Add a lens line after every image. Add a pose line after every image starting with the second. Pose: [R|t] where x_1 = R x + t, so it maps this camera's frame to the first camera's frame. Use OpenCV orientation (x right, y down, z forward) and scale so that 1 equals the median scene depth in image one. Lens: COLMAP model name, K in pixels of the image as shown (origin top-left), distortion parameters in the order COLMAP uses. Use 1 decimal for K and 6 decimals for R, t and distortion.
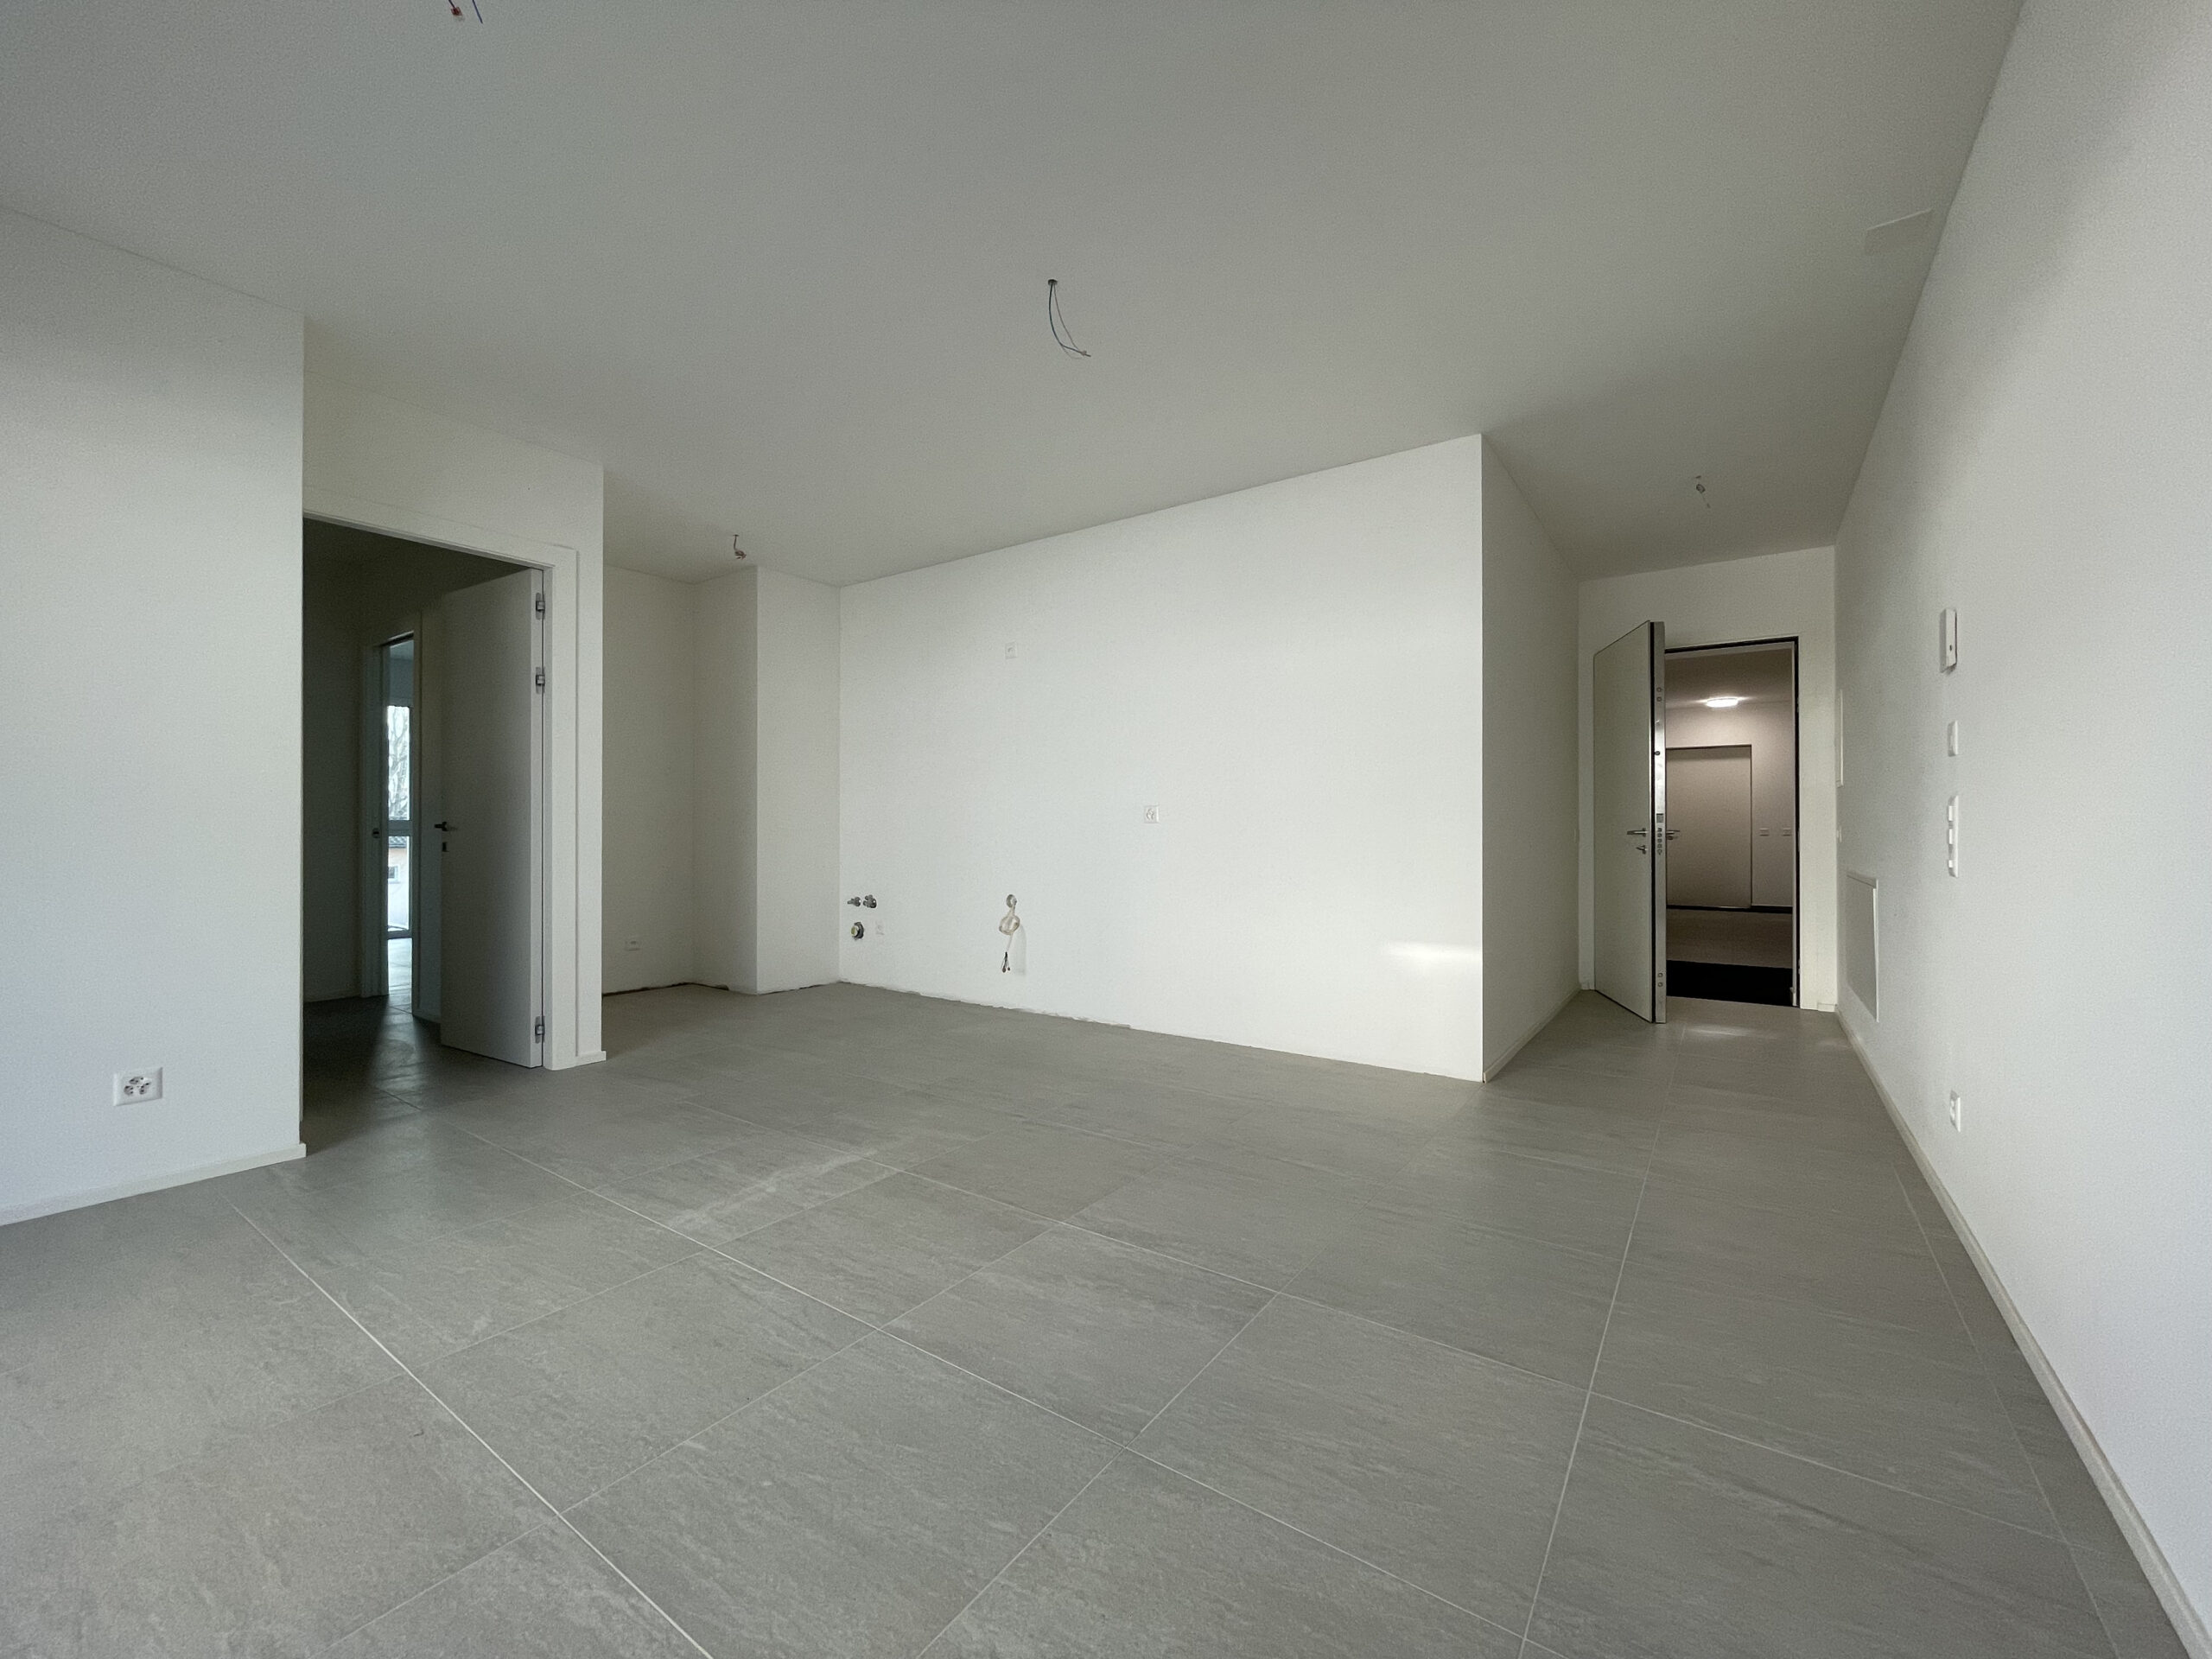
lens RADIAL K [[900.6, 0, 1106.0], [0, 900.6, 829.5], [0, 0, 1]] dist [-0.001903, 0.000052]
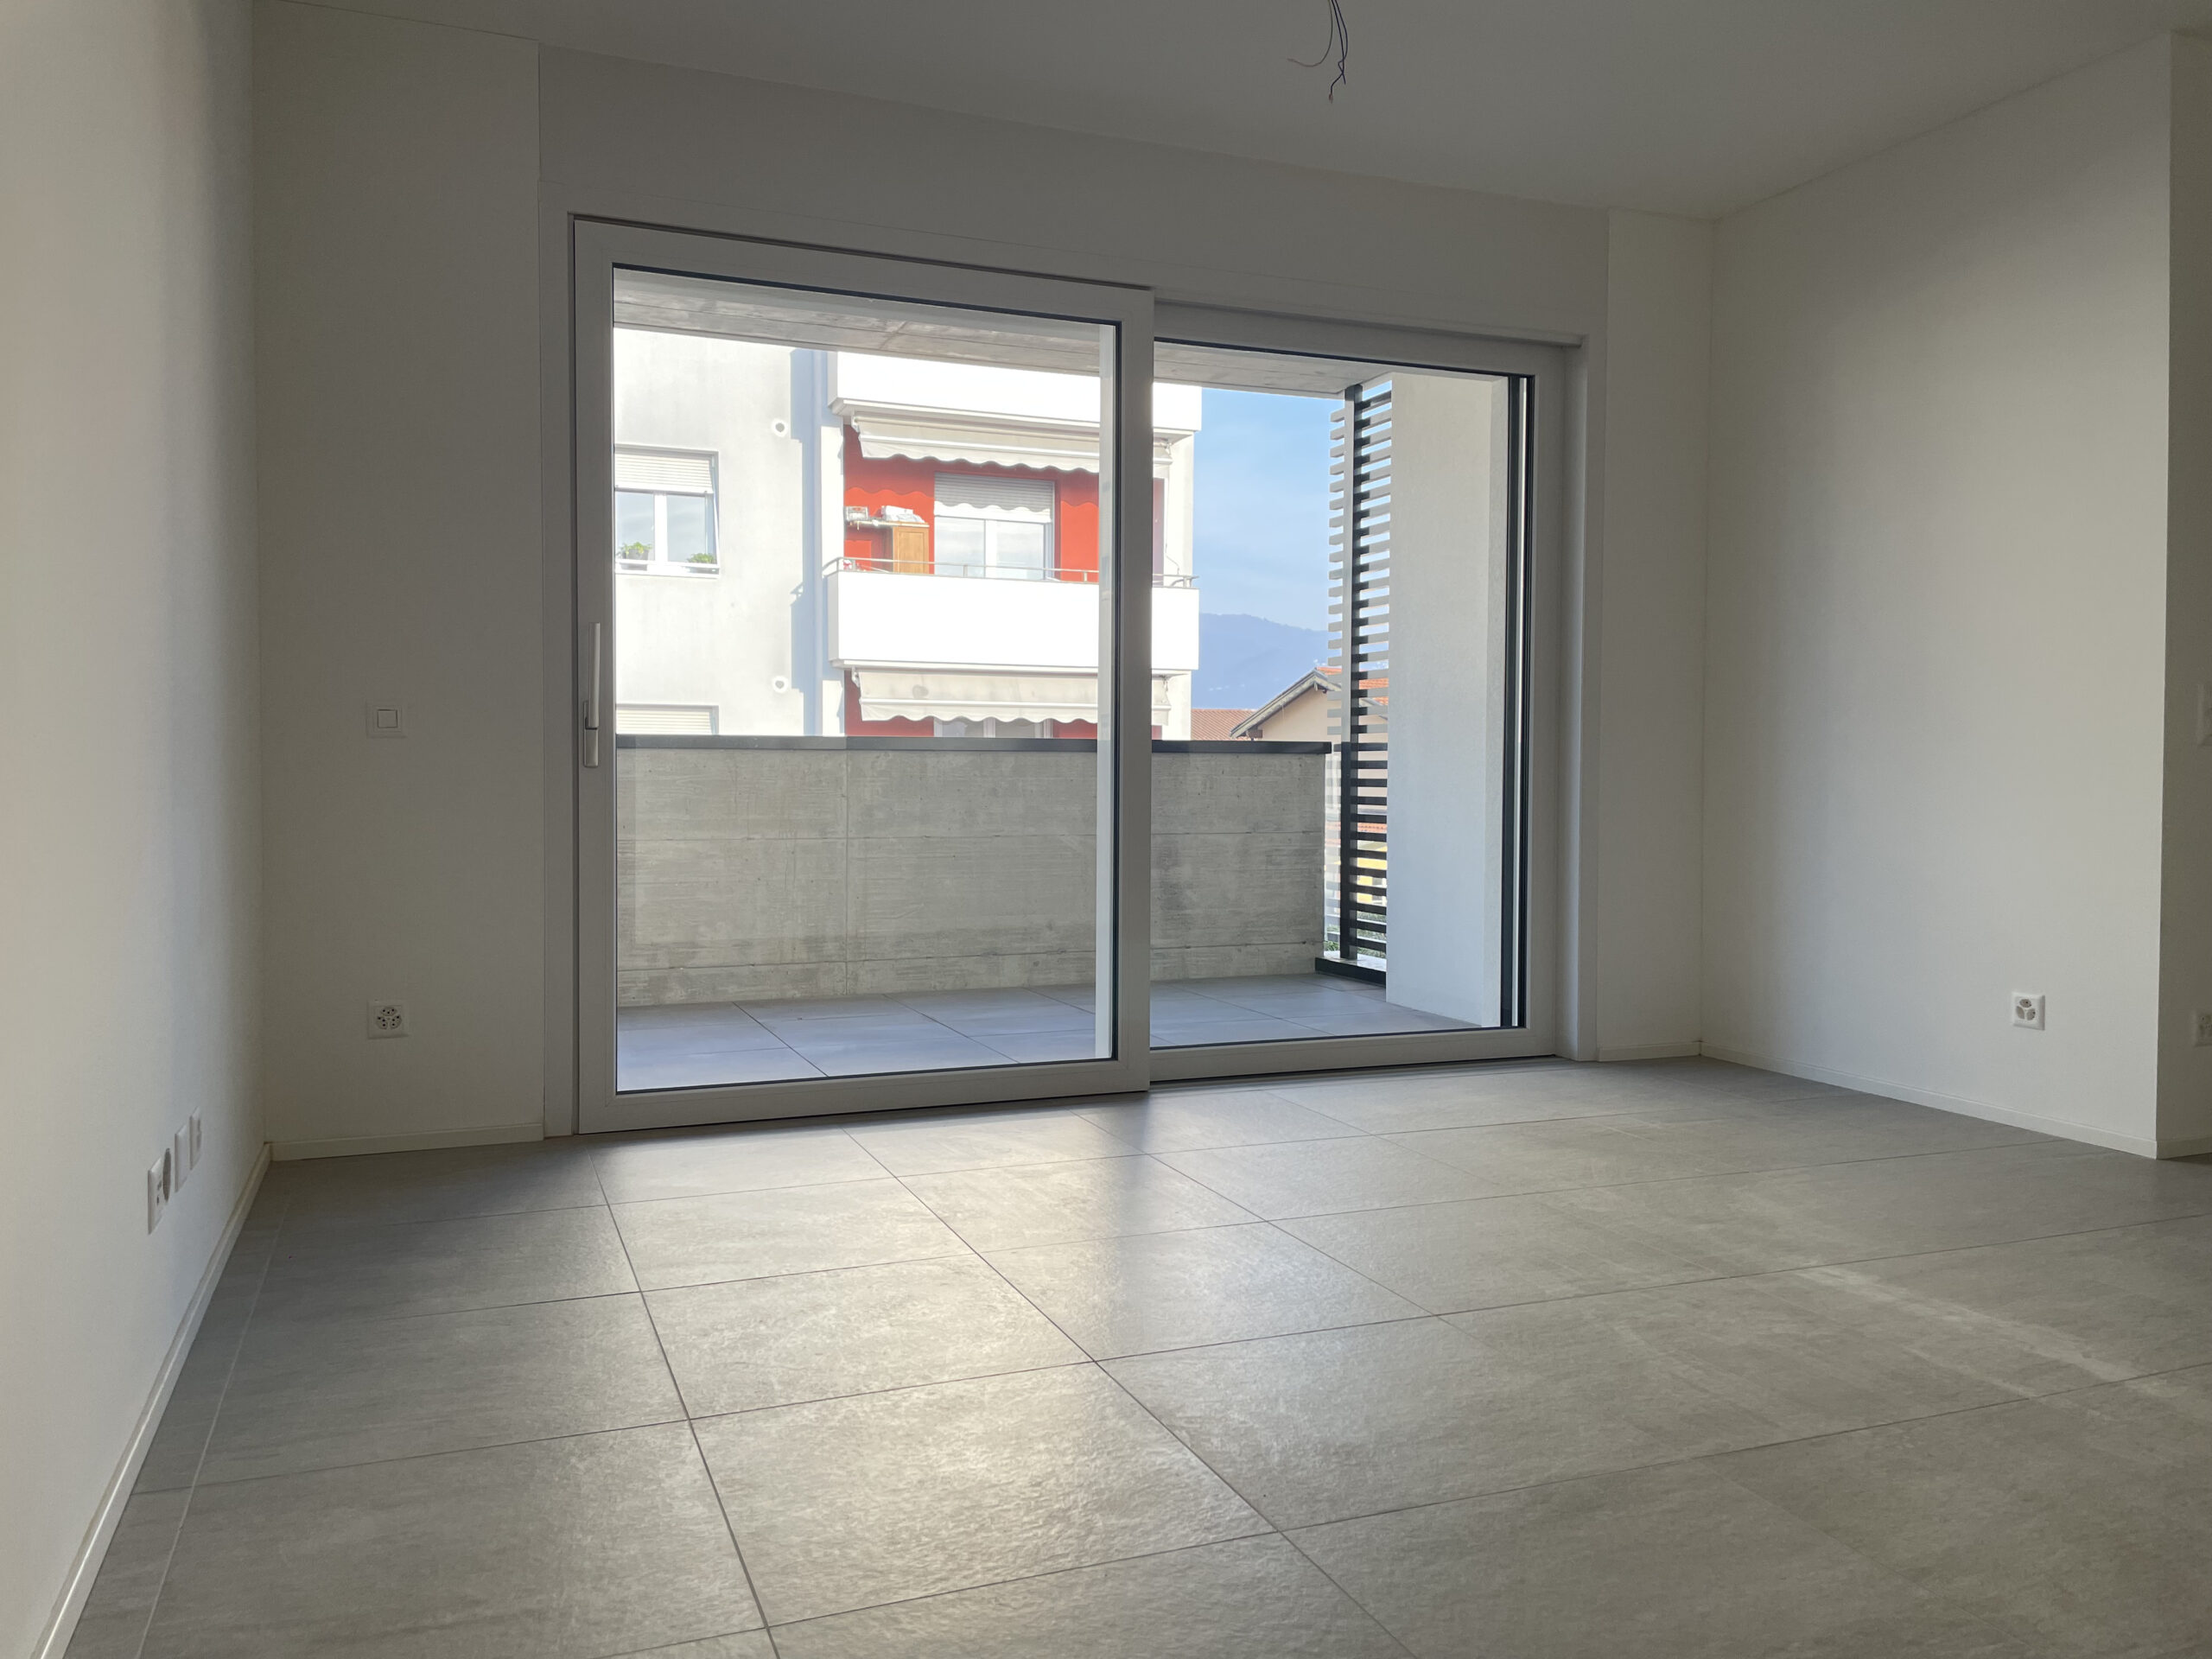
lens RADIAL K [[1682.4, 0, 1106.0], [0, 1682.4, 829.5], [0, 0, 1]] dist [0.097487, -0.127543]
pose [[-0.553665, 0.027293, -0.832292, 0.865730], [-0.005773, 0.999313, 0.036611, 0.044944], [0.832720, 0.025074, -0.553127, 1.167074]]
